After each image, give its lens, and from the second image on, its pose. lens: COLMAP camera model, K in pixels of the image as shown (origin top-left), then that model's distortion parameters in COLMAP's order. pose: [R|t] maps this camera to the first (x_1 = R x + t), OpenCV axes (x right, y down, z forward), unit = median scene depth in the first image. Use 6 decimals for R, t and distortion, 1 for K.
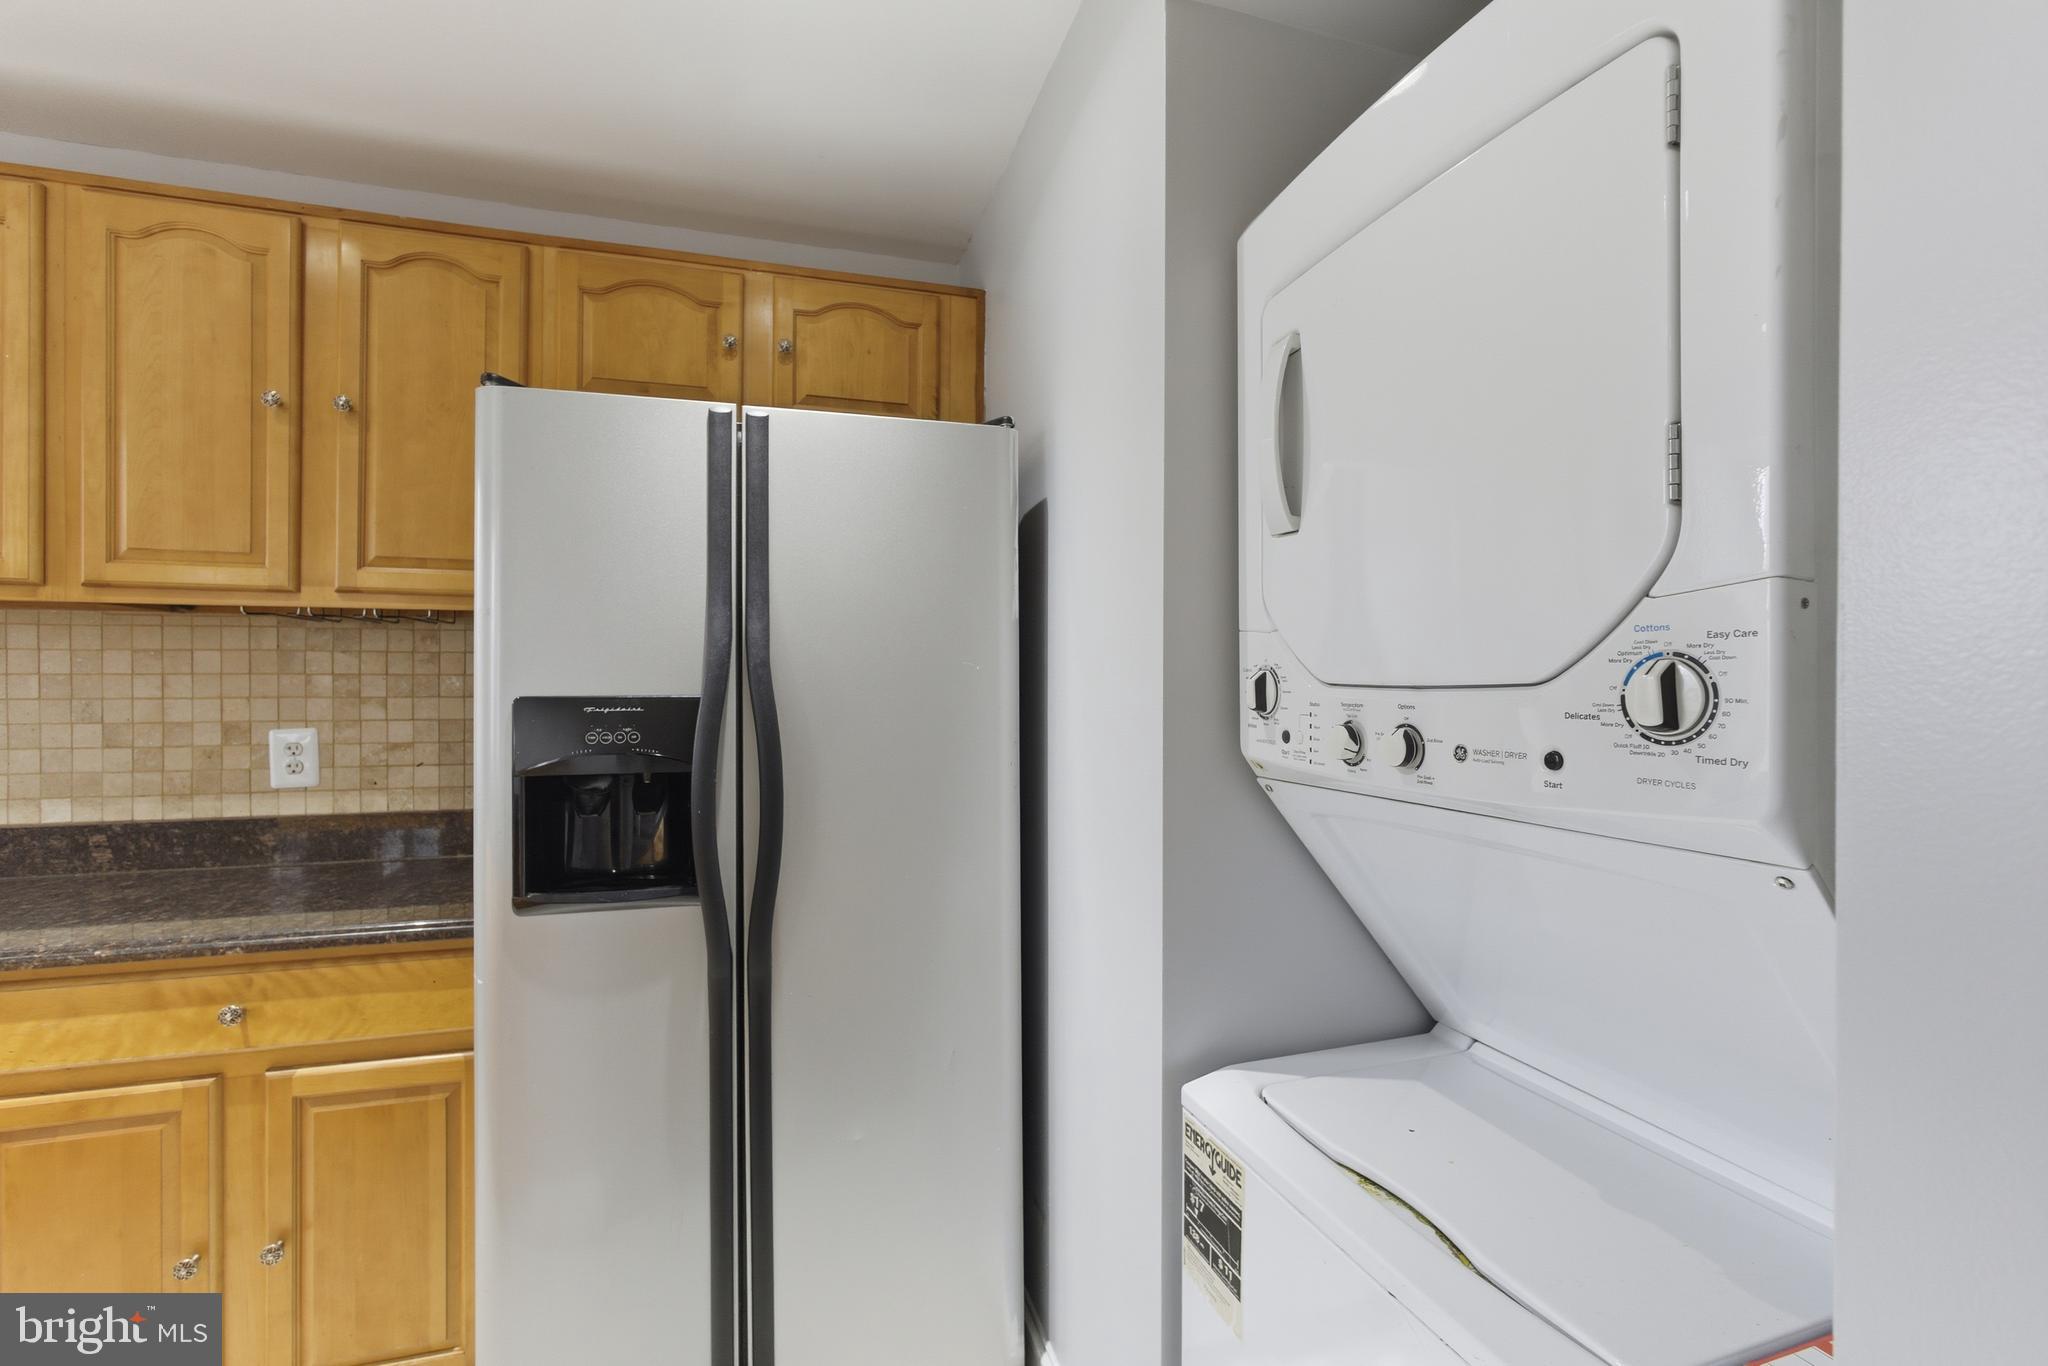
lens RADIAL K [[896.9, 0, 1024.0], [0, 896.9, 683.0], [0, 0, 1]] dist [-0.000708, 0.000593]
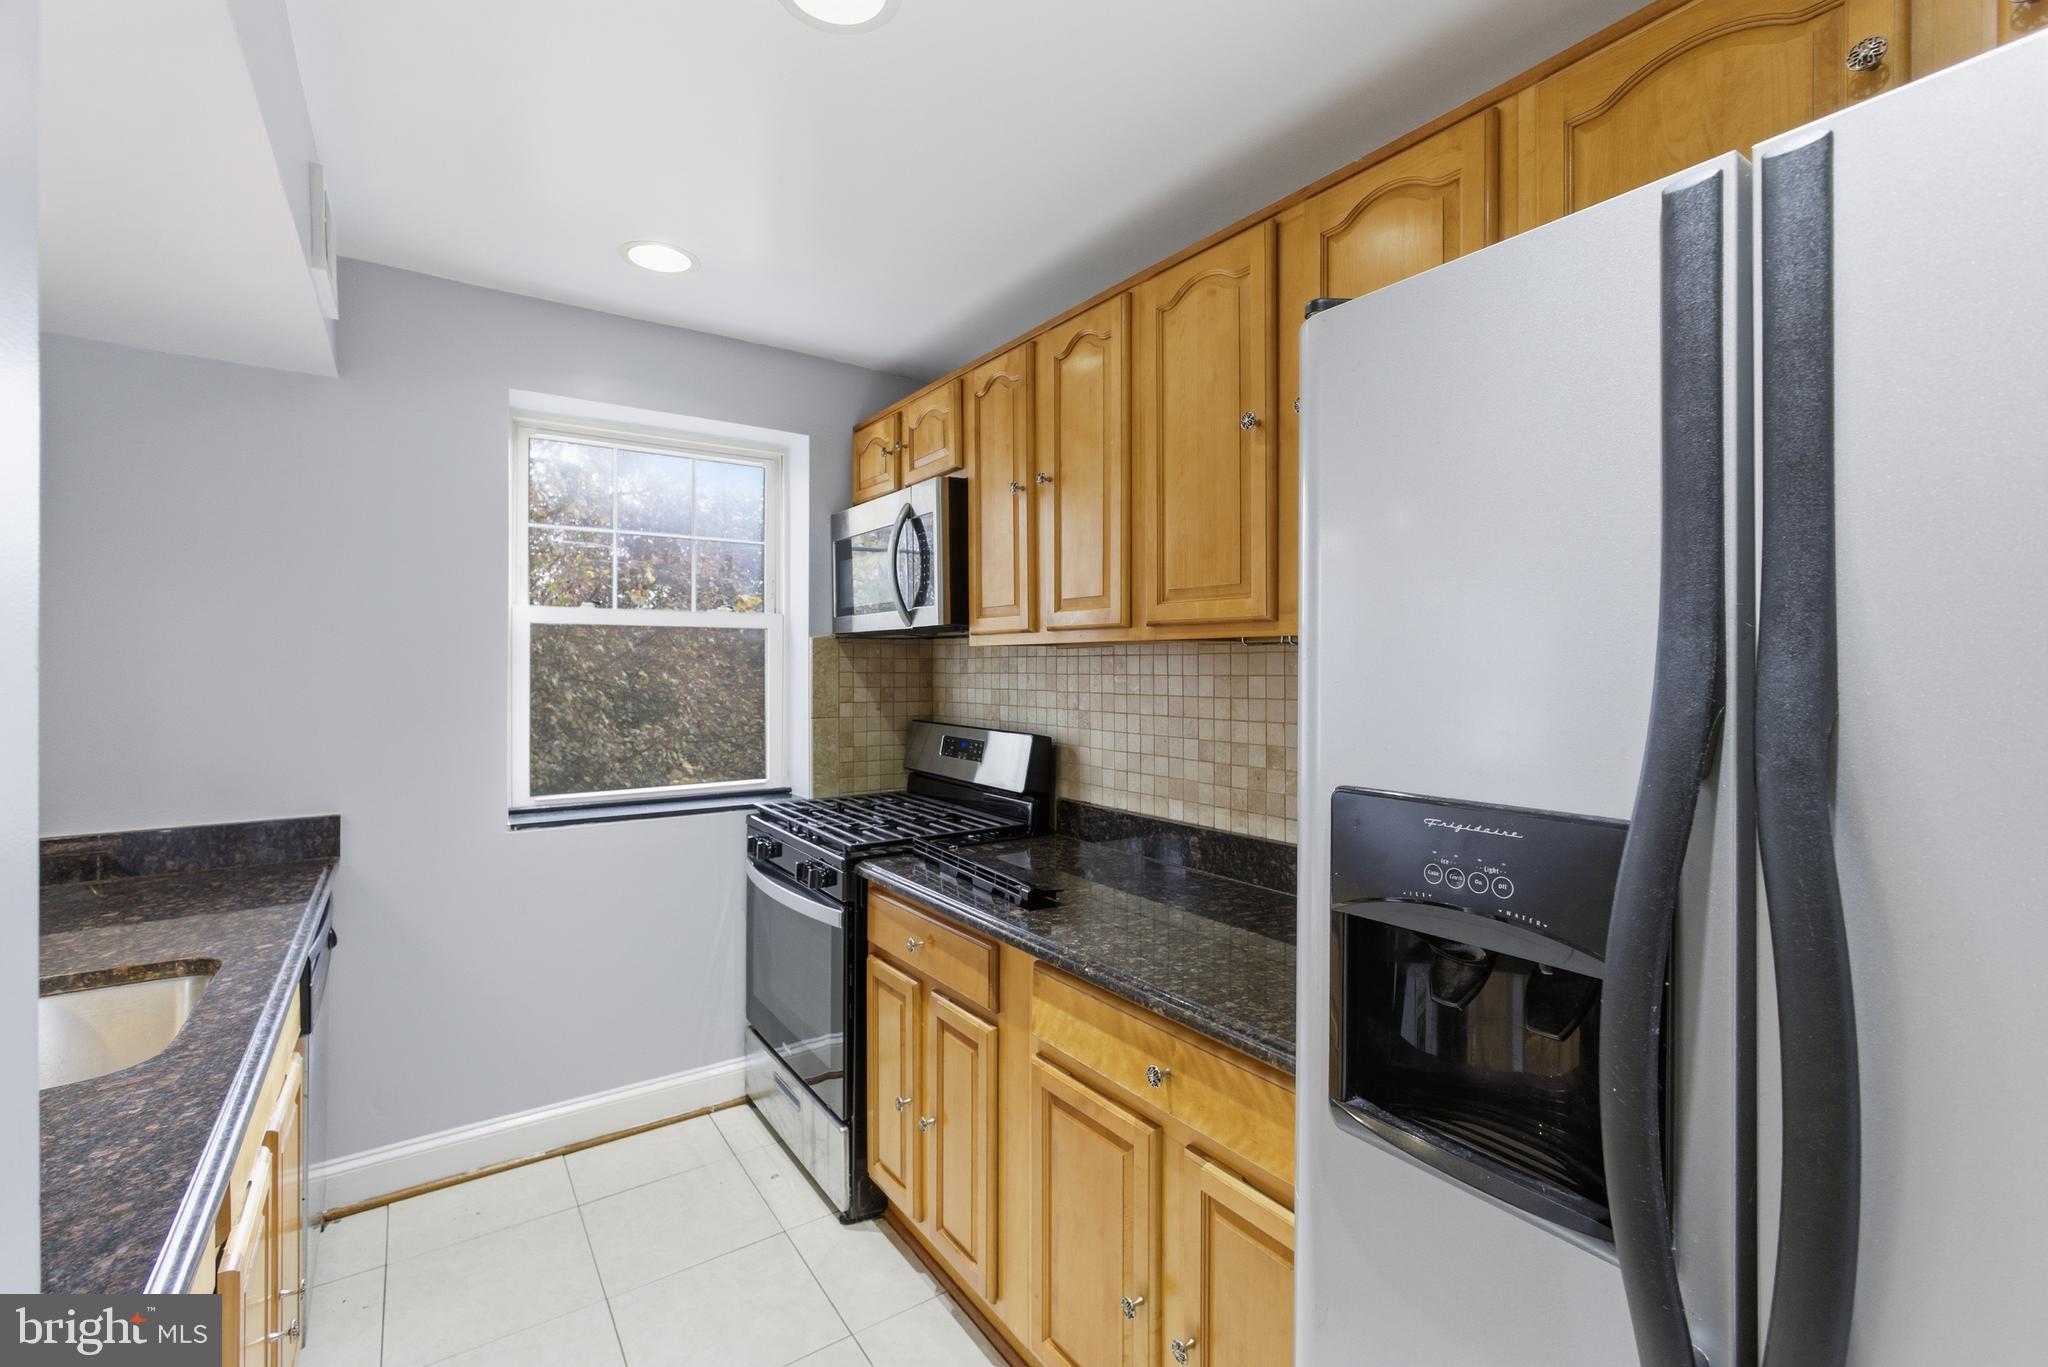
lens RADIAL K [[882.5, 0, 1028.7], [0, 882.5, 664.1], [0, 0, 1]] dist [-0.017167, 0.010349]
pose [[0.336954, -0.001280, -0.941520, -0.036394], [0.000521, 0.999999, -0.001173, -0.056228], [0.941521, -0.000095, 0.336955, 0.456846]]
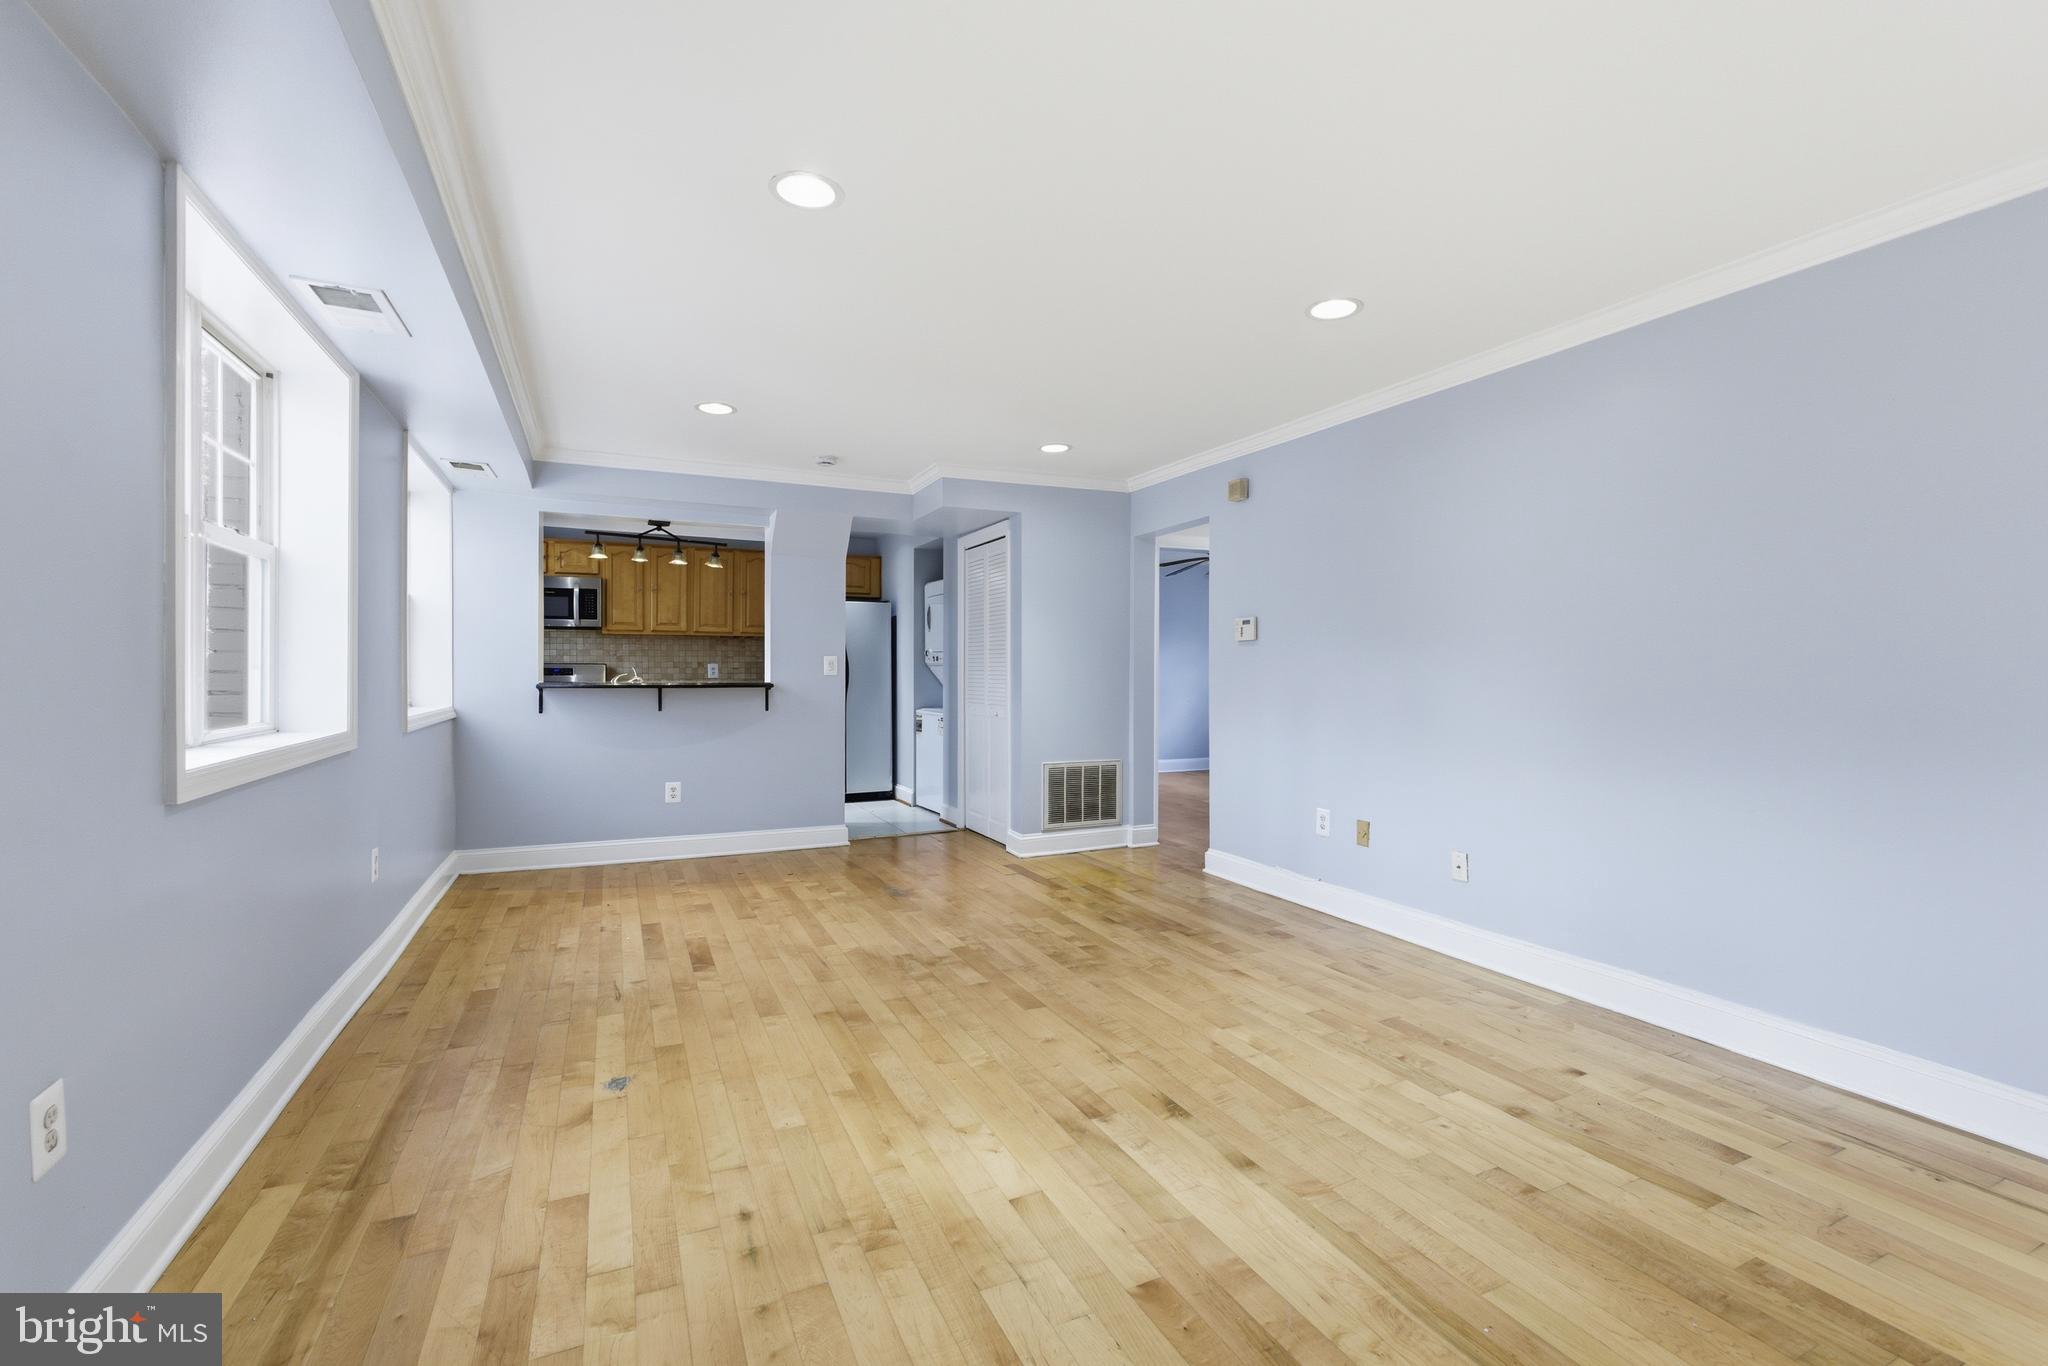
lens RADIAL K [[882.5, 0, 1028.7], [0, 882.5, 663.6], [0, 0, 1]] dist [-0.017167, 0.010349]
pose [[0.984781, 0.001538, 0.173793, -0.099205], [-0.001303, 0.999998, -0.001465, 0.062504], [-0.173795, 0.001217, 0.984781, -3.784383]]
